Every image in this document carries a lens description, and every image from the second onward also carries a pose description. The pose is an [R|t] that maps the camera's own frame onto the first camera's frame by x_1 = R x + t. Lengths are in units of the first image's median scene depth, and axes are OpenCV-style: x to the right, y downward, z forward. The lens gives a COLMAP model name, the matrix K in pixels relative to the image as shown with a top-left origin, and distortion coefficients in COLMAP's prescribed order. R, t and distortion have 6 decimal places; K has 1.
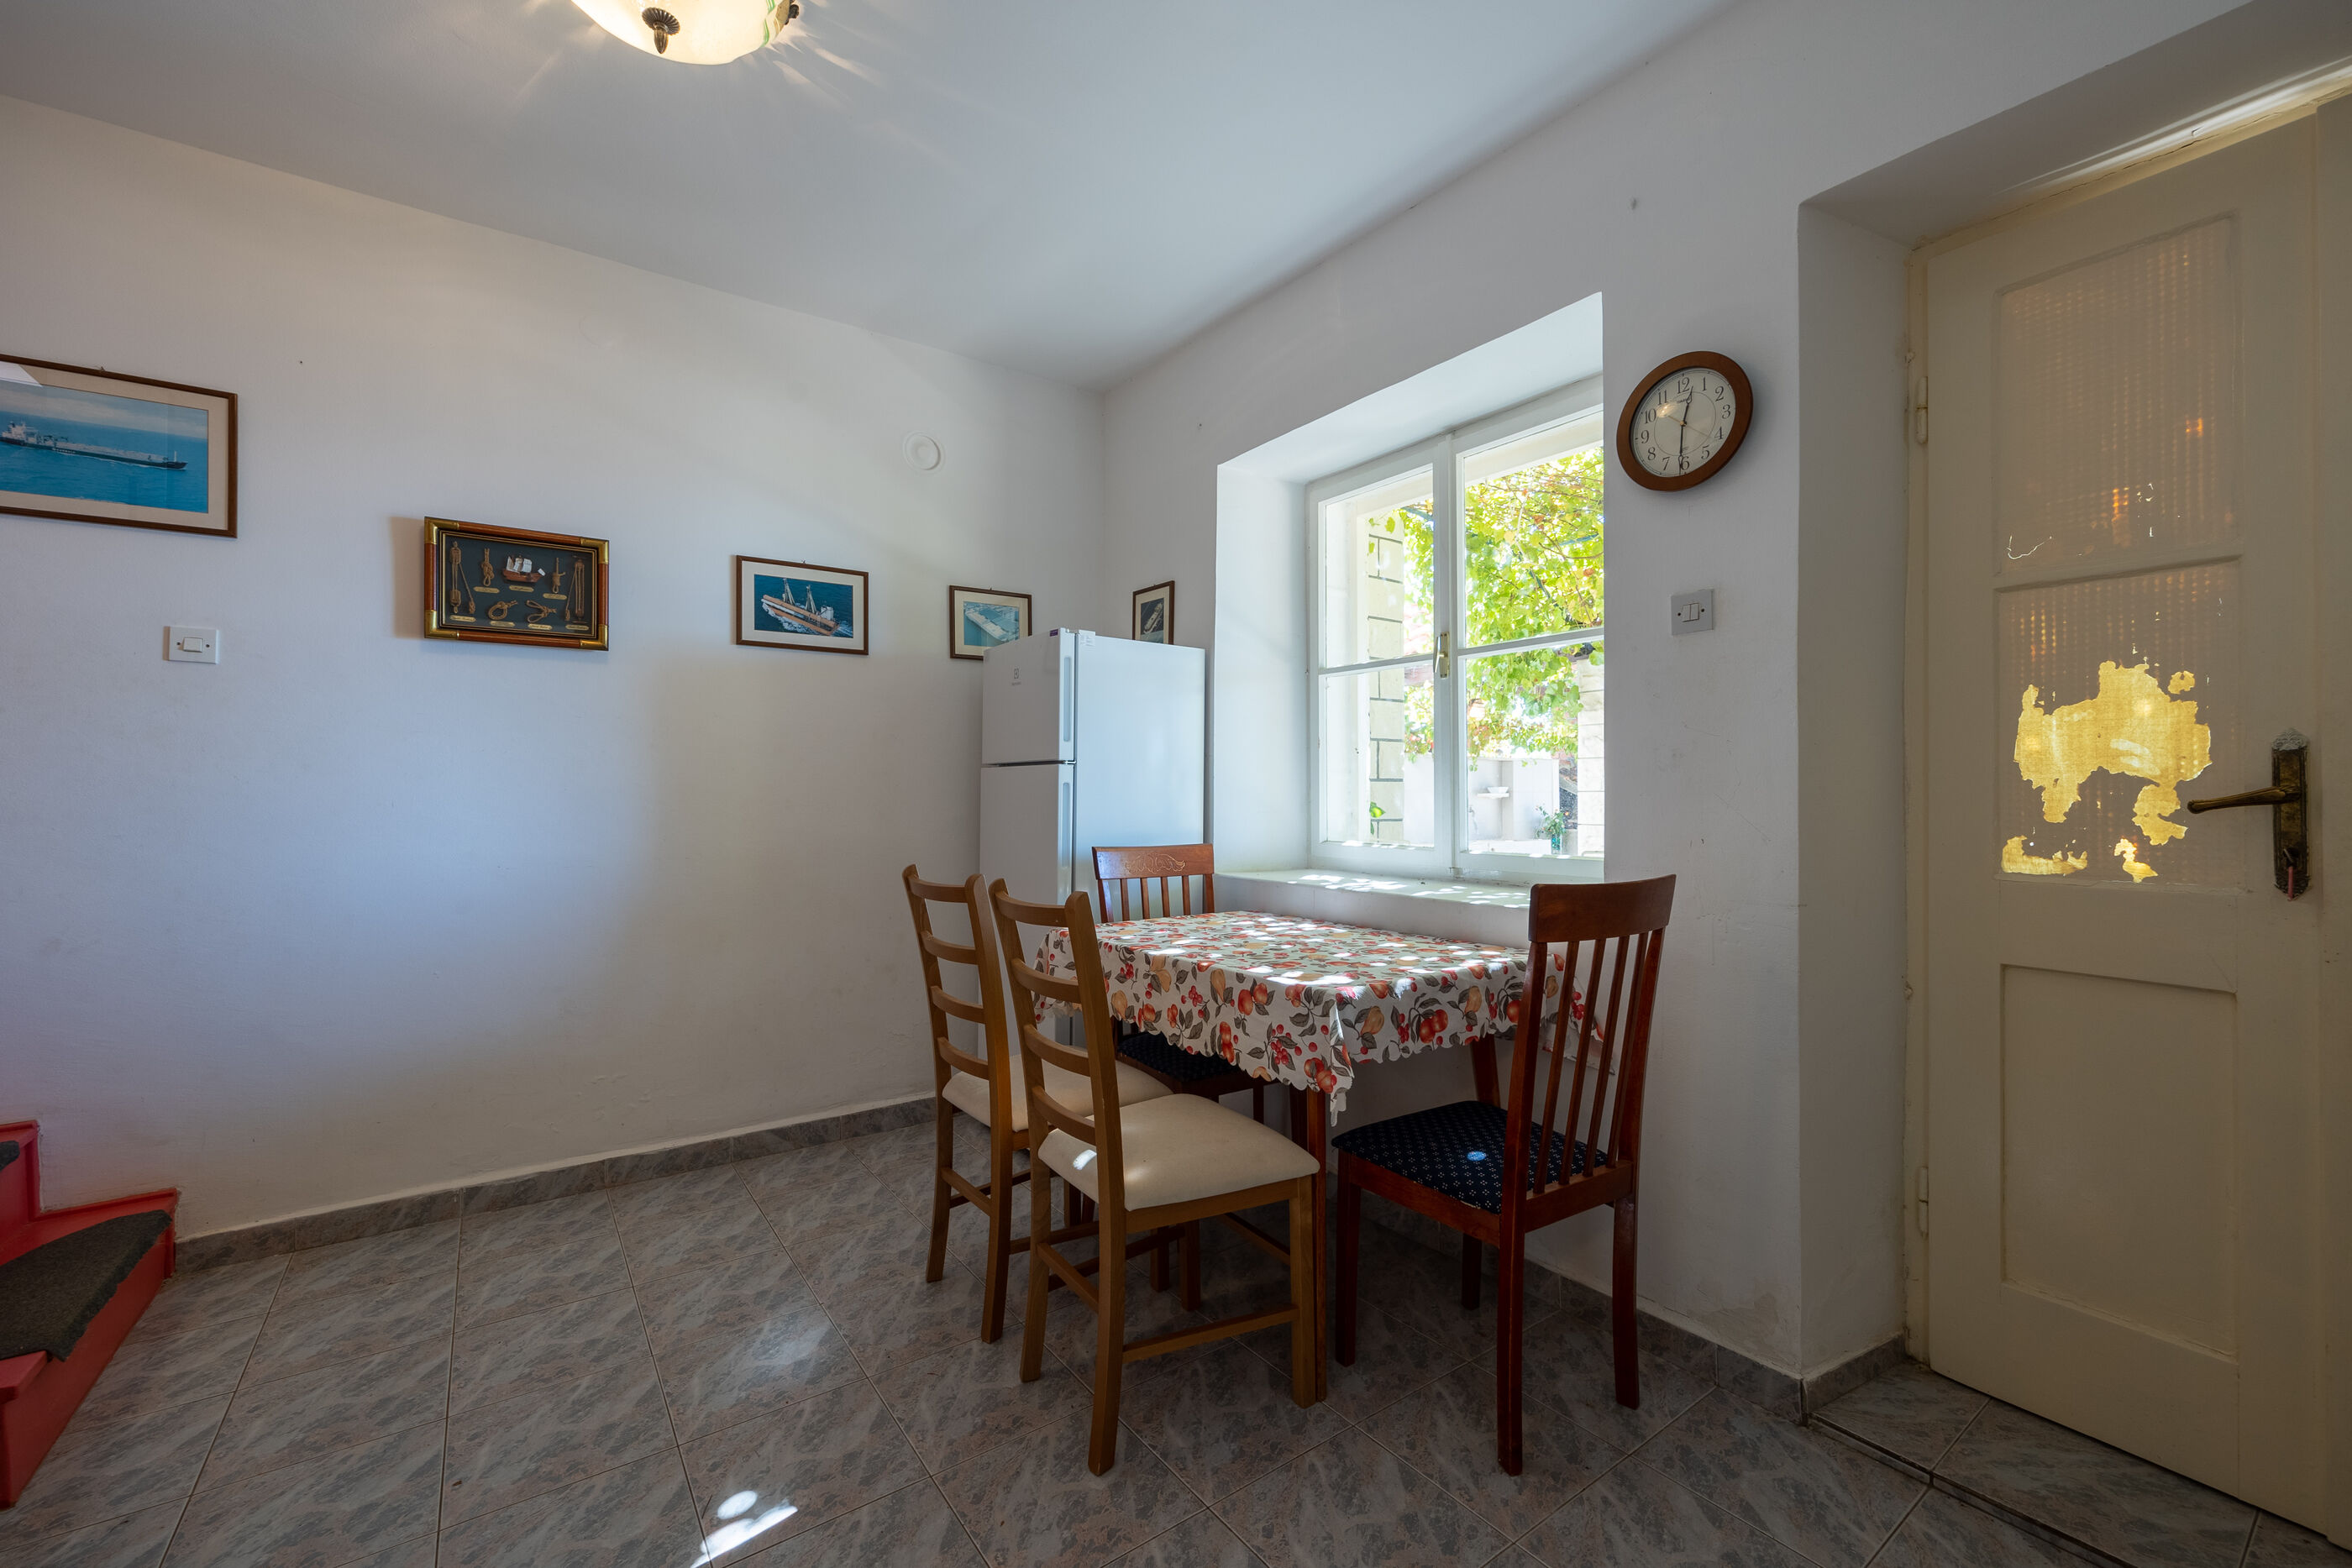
lens RADIAL K [[975.1, 0, 1185.3], [0, 975.1, 798.3], [0, 0, 1]] dist [-0.001526, -0.003327]
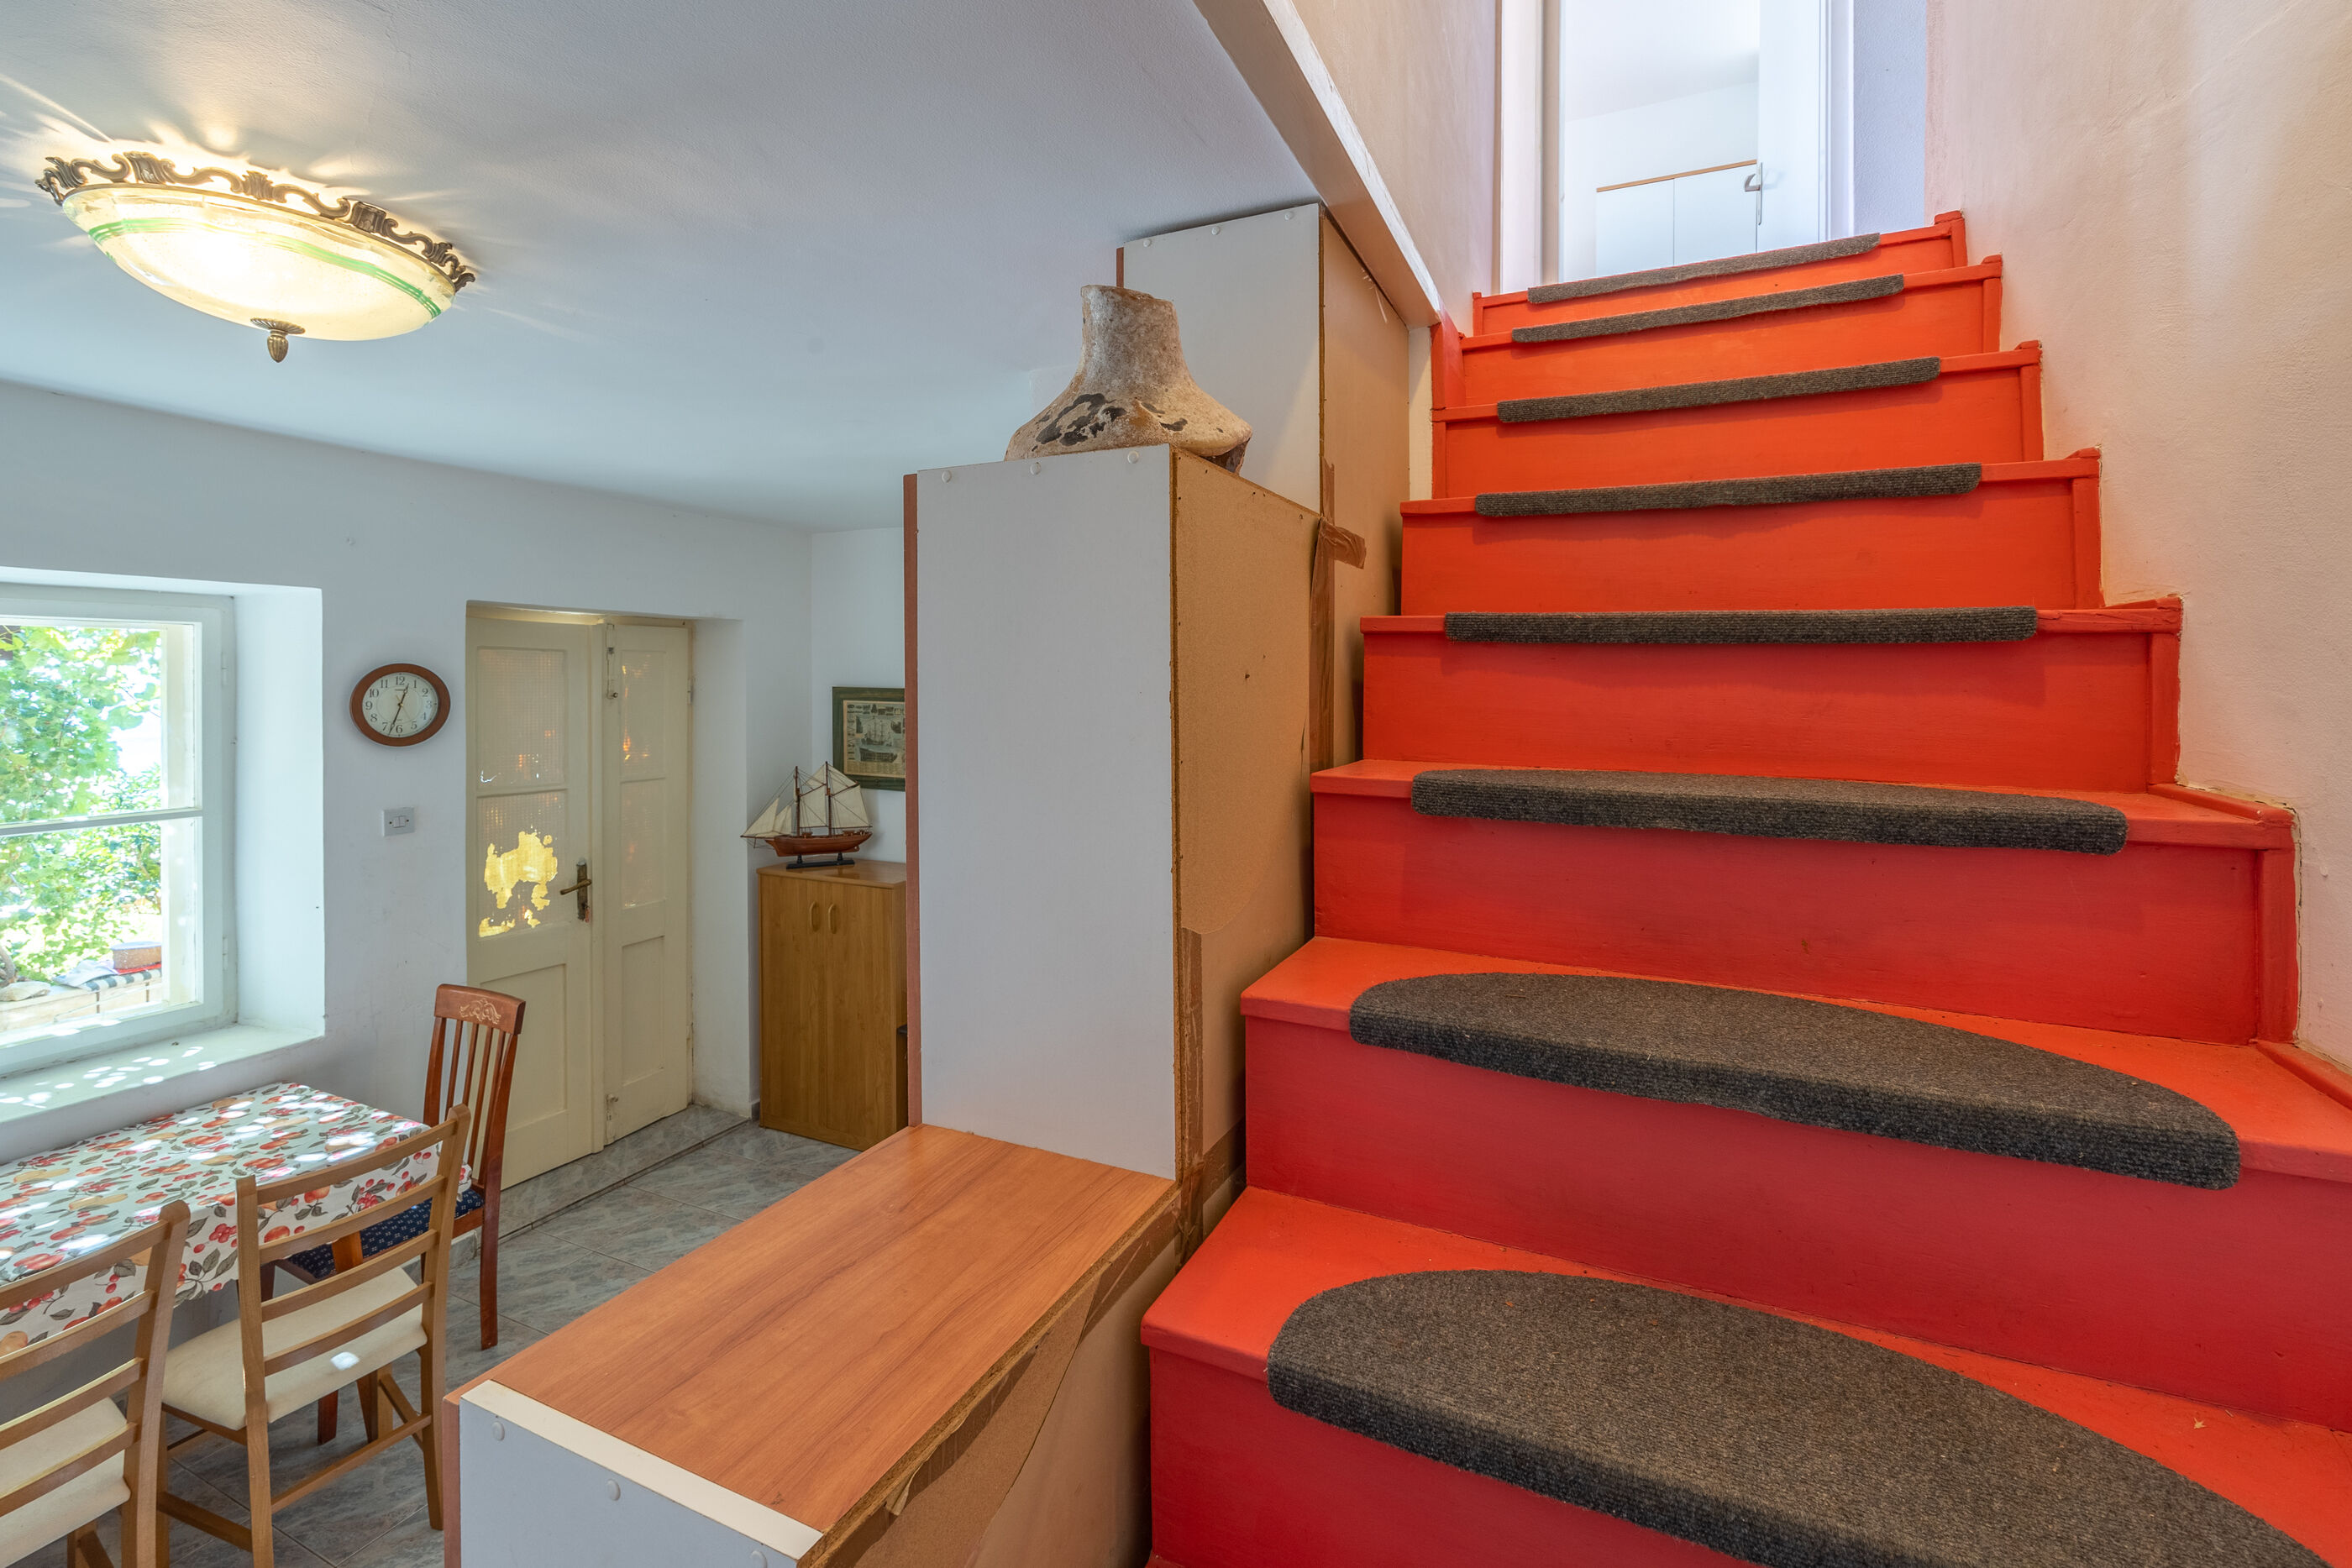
lens RADIAL K [[975.1, 0, 1253.4], [0, 975.1, 697.1], [0, 0, 1]] dist [-0.001526, -0.003327]
pose [[-0.529298, -0.023533, 0.848110, -1.903326], [-0.012710, 0.999723, 0.019807, -0.539305], [-0.848341, -0.000296, -0.529450, 0.797534]]
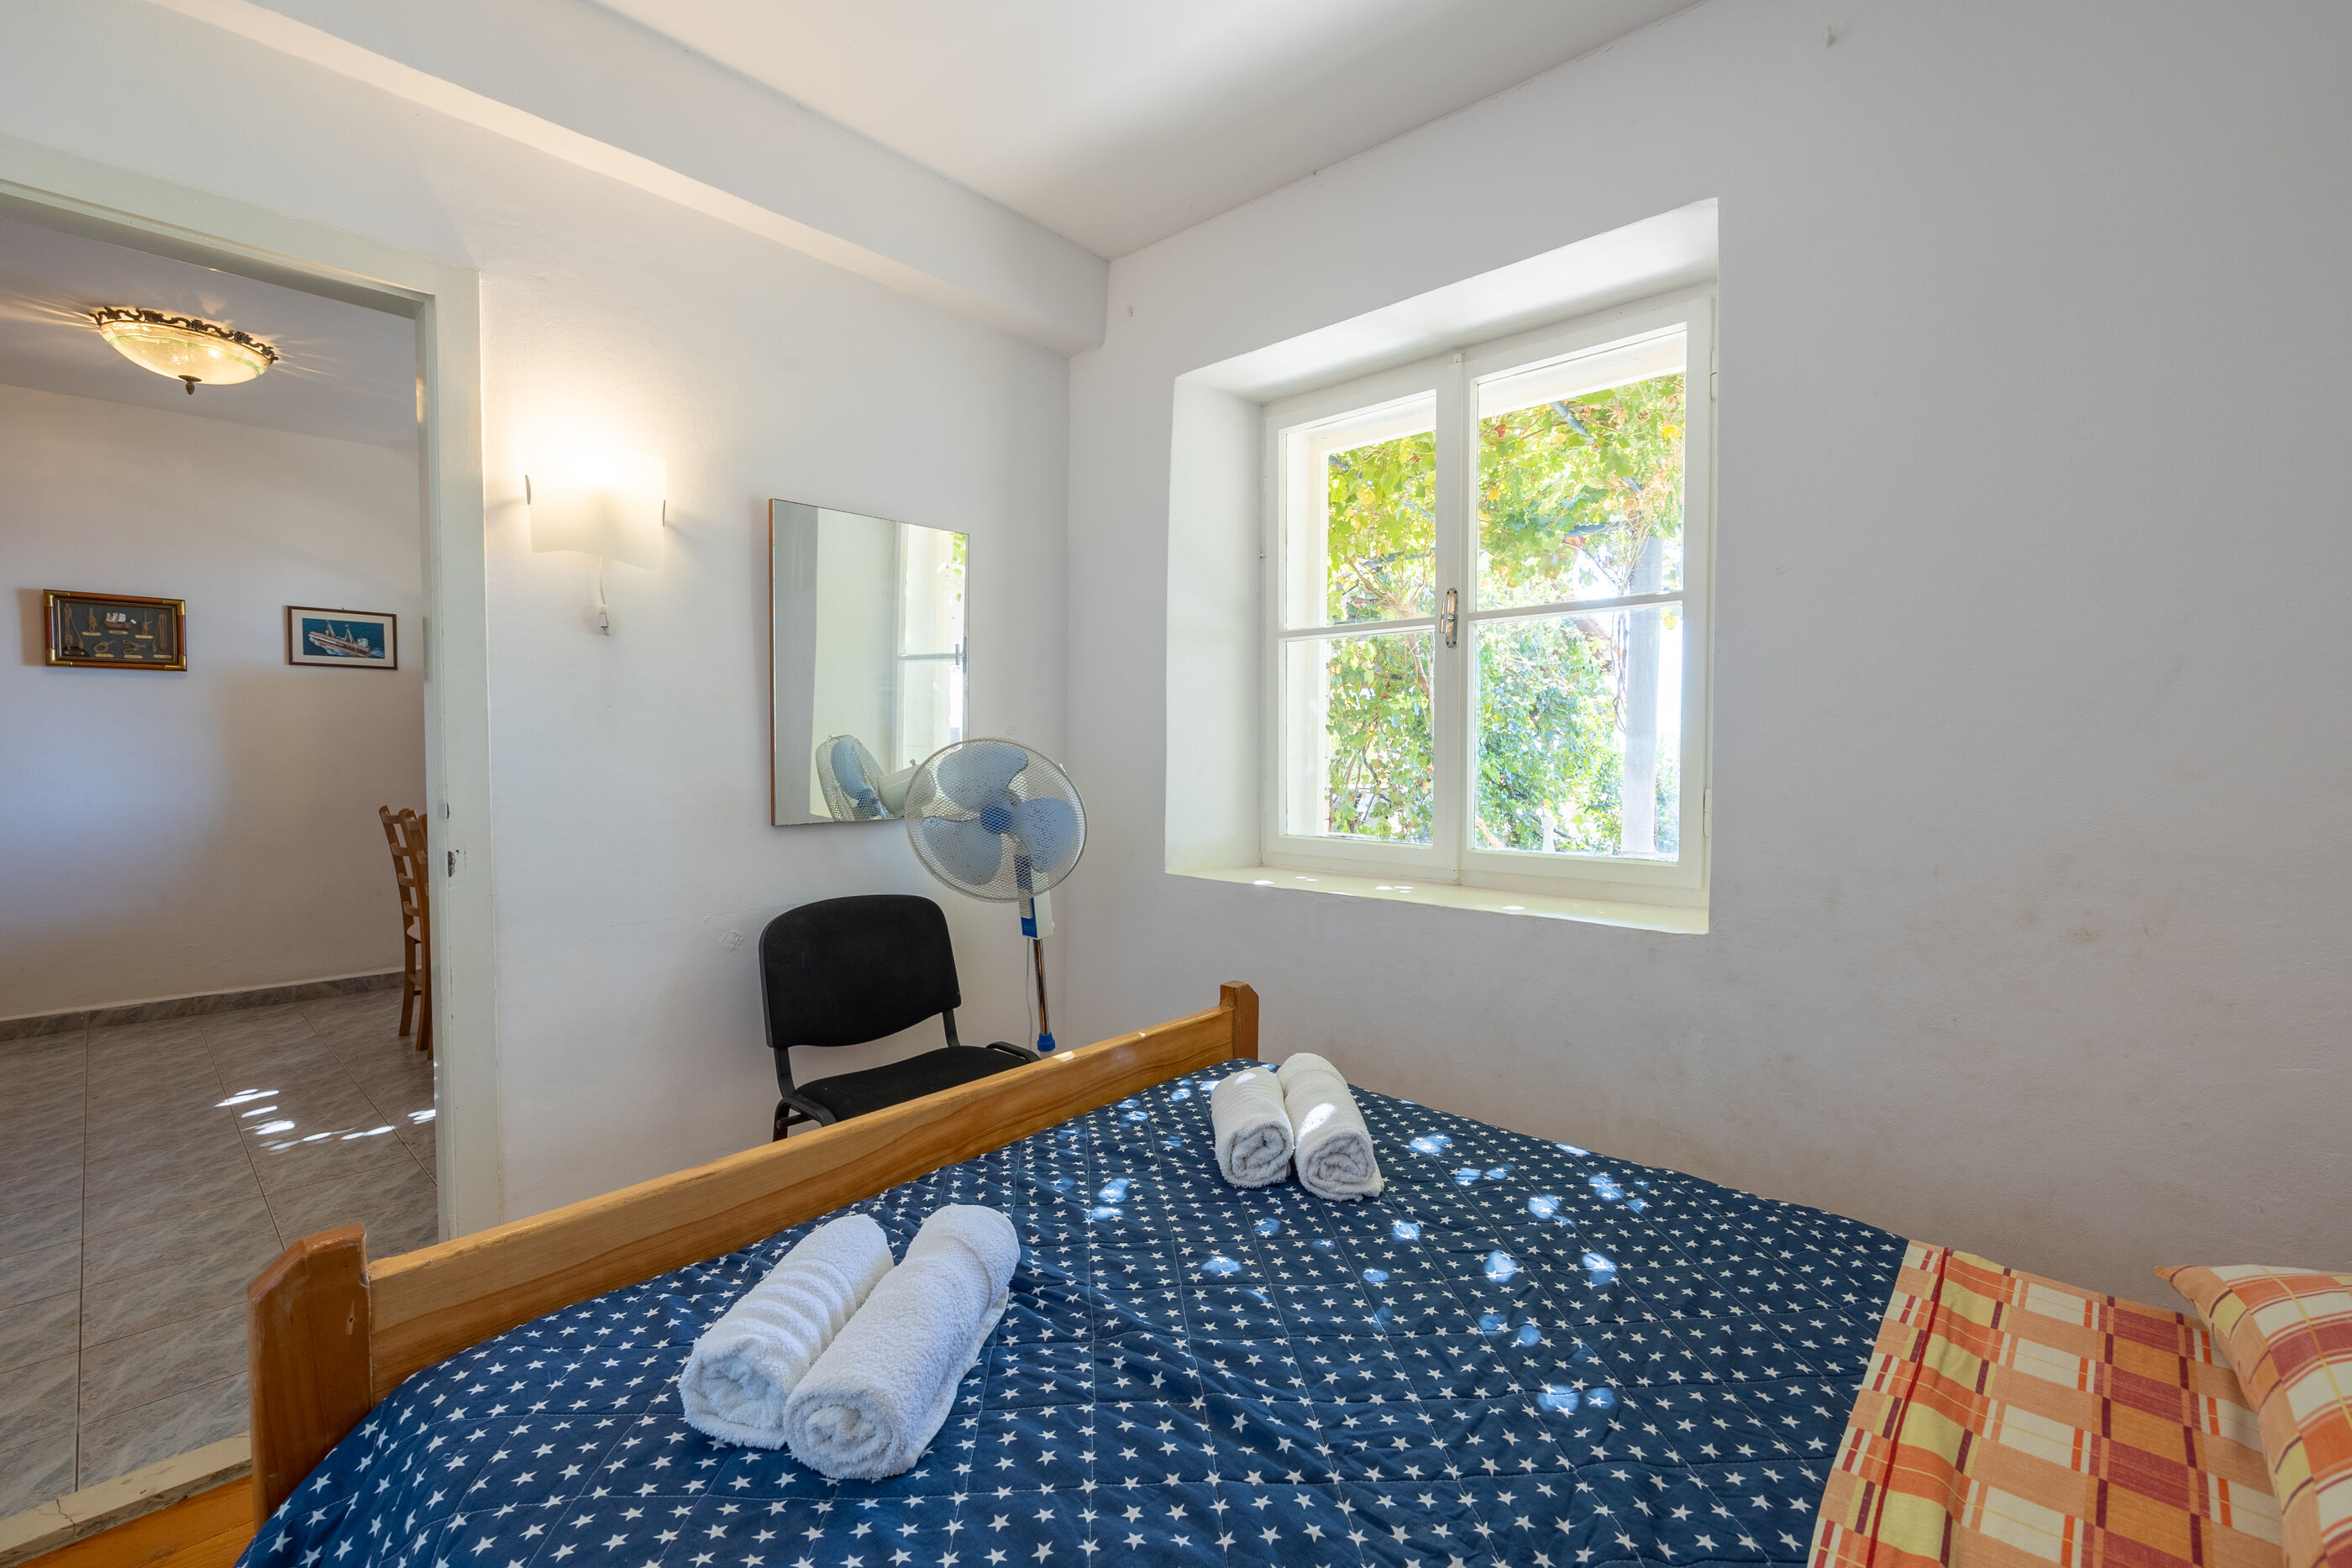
lens RADIAL K [[975.1, 0, 1166.7], [0, 975.1, 791.7], [0, 0, 1]] dist [-0.001526, -0.003327]
pose [[0.977648, -0.021421, 0.209153, 0.101451], [0.018080, 0.999677, 0.017873, 0.006688], [-0.209468, -0.013692, 0.977720, -0.140434]]
